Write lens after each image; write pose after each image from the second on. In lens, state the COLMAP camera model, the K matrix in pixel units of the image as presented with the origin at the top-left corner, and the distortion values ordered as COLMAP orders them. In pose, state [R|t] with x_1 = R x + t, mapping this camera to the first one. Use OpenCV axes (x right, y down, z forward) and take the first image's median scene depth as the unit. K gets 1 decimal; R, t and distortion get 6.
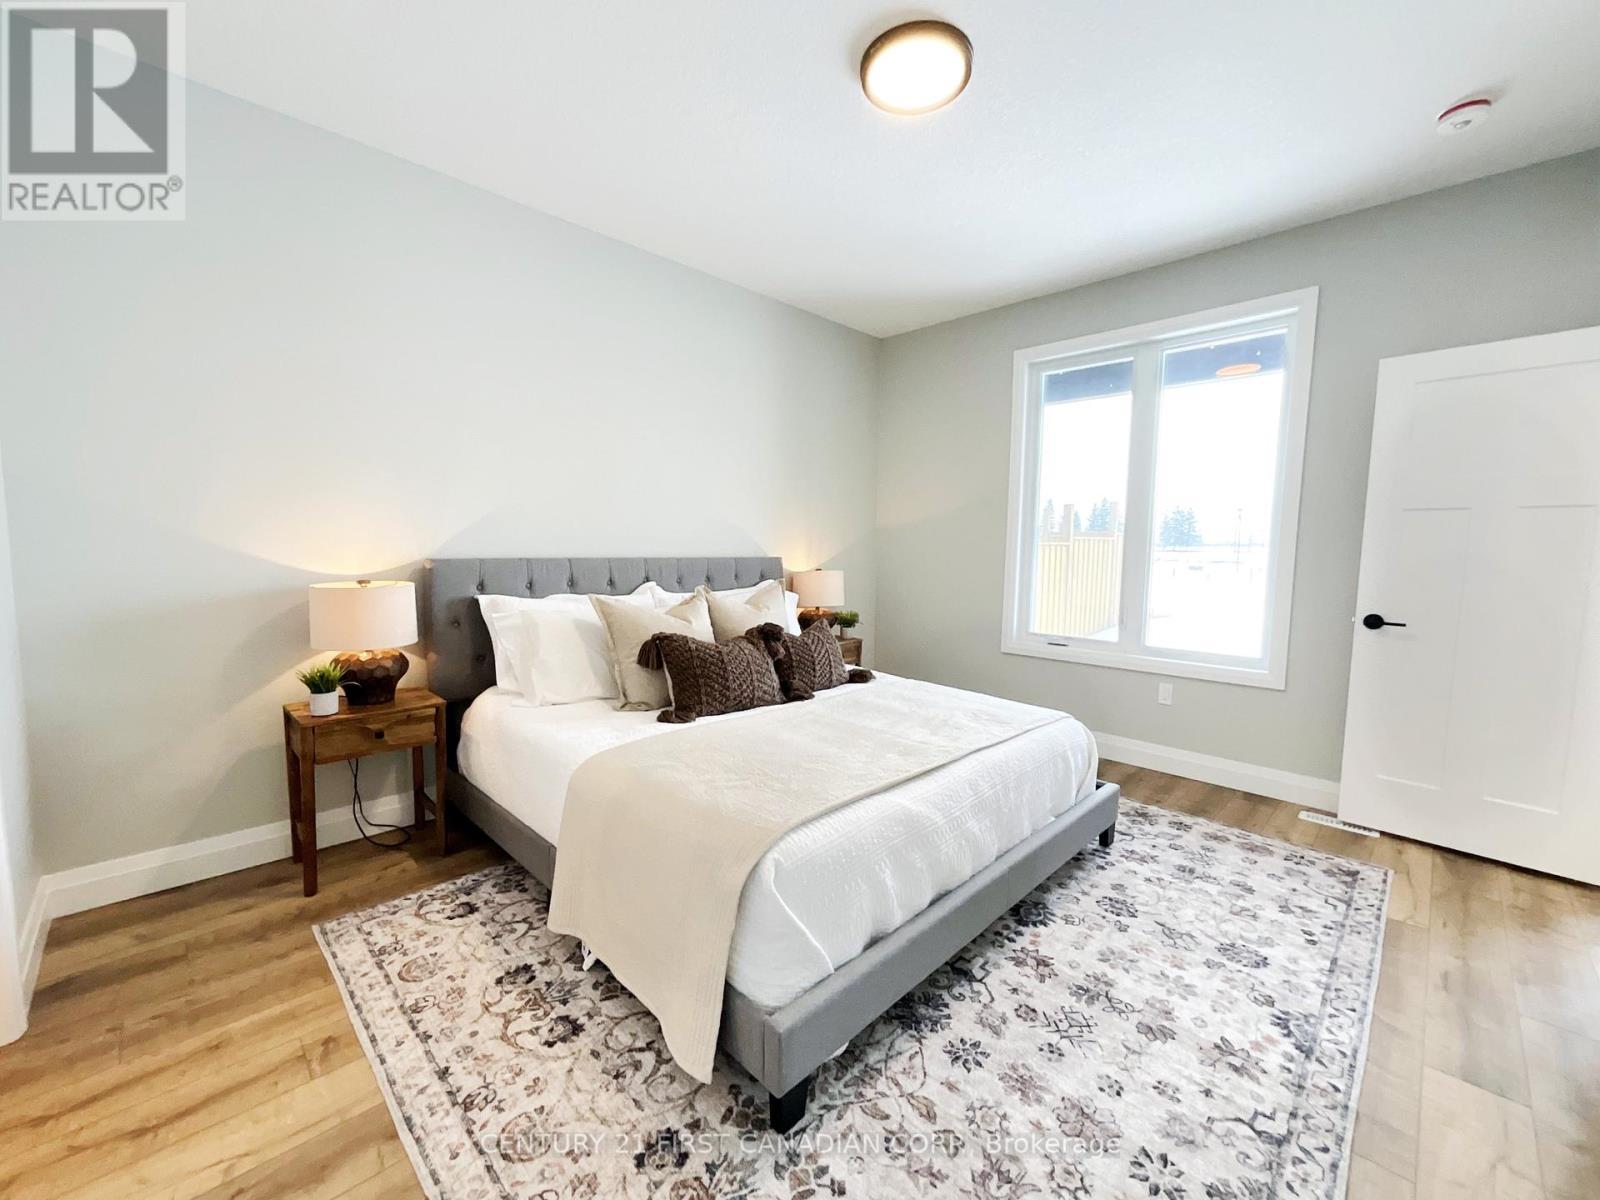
lens RADIAL K [[643.8, 0, 803.3], [0, 643.8, 601.2], [0, 0, 1]] dist [0.000980, -0.000574]
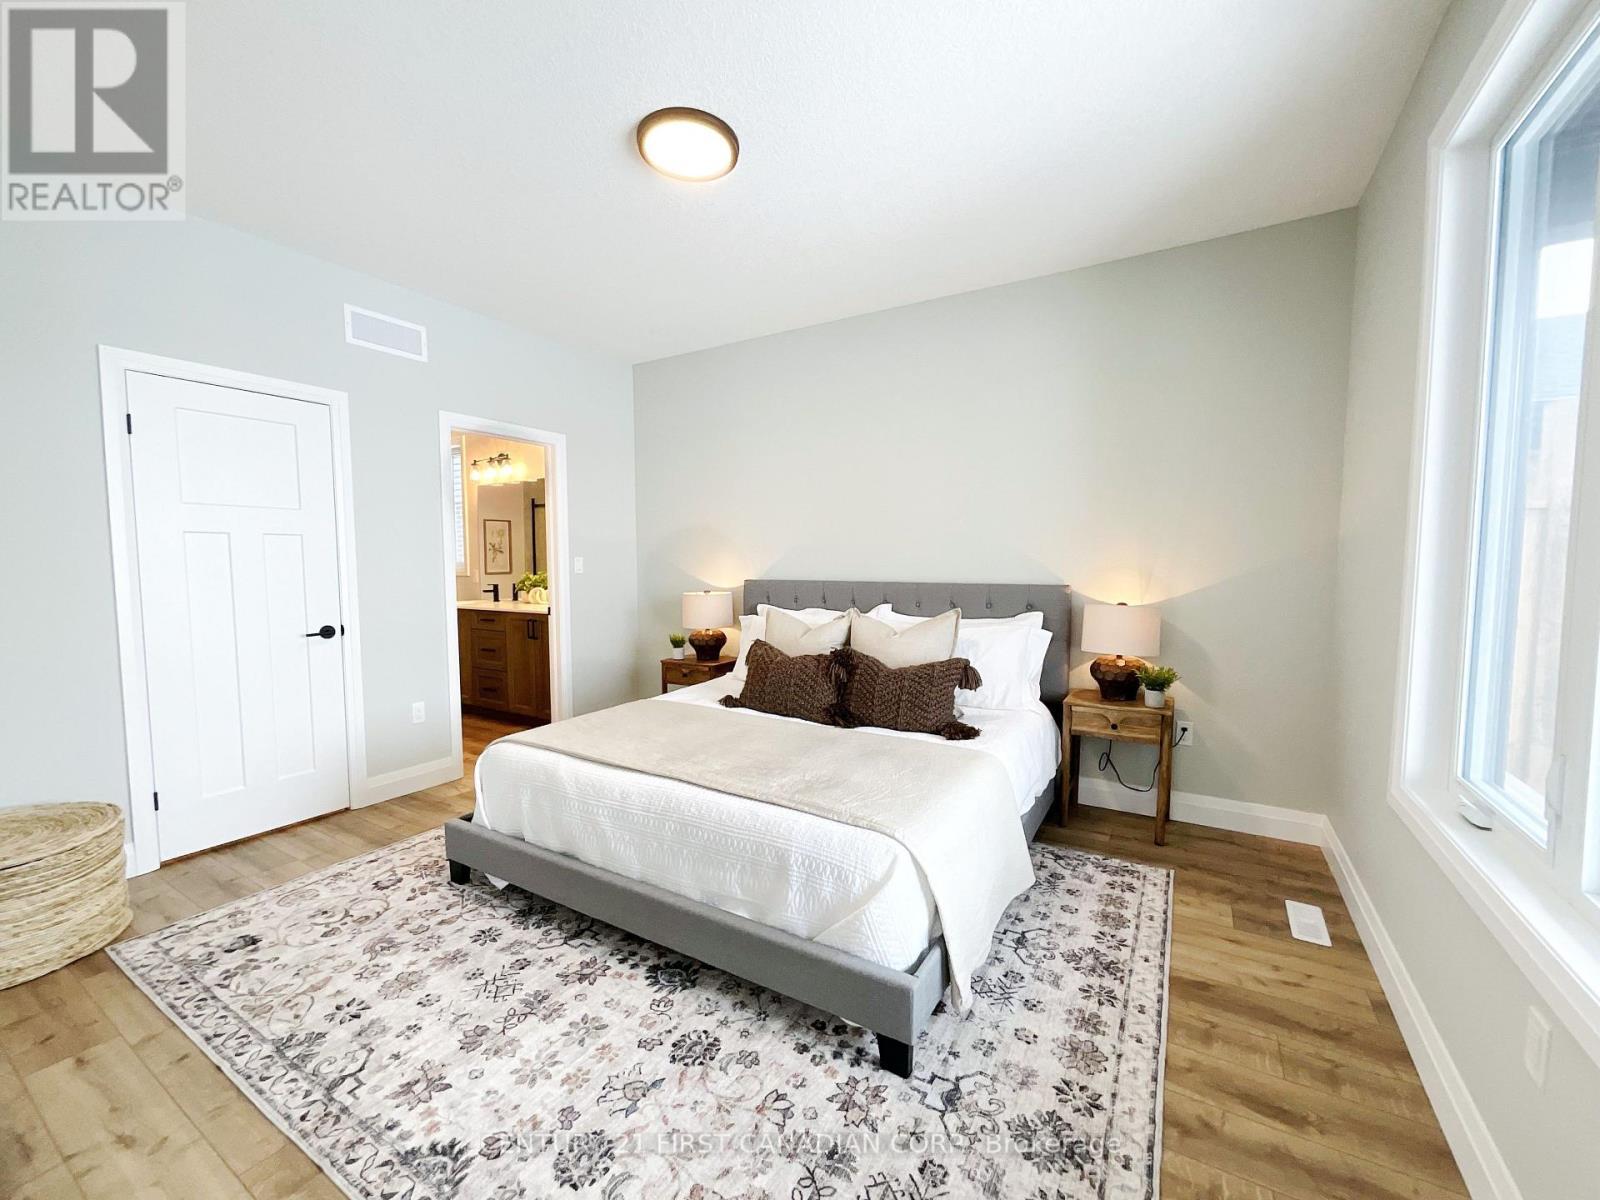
lens RADIAL K [[643.8, 0, 803.3], [0, 643.8, 601.2], [0, 0, 1]] dist [0.000980, -0.000574]
pose [[0.242475, 0.051312, -0.968800, 1.670024], [-0.082036, 0.996108, 0.032226, -0.120859], [0.966683, 0.071662, 0.245741, 1.217029]]
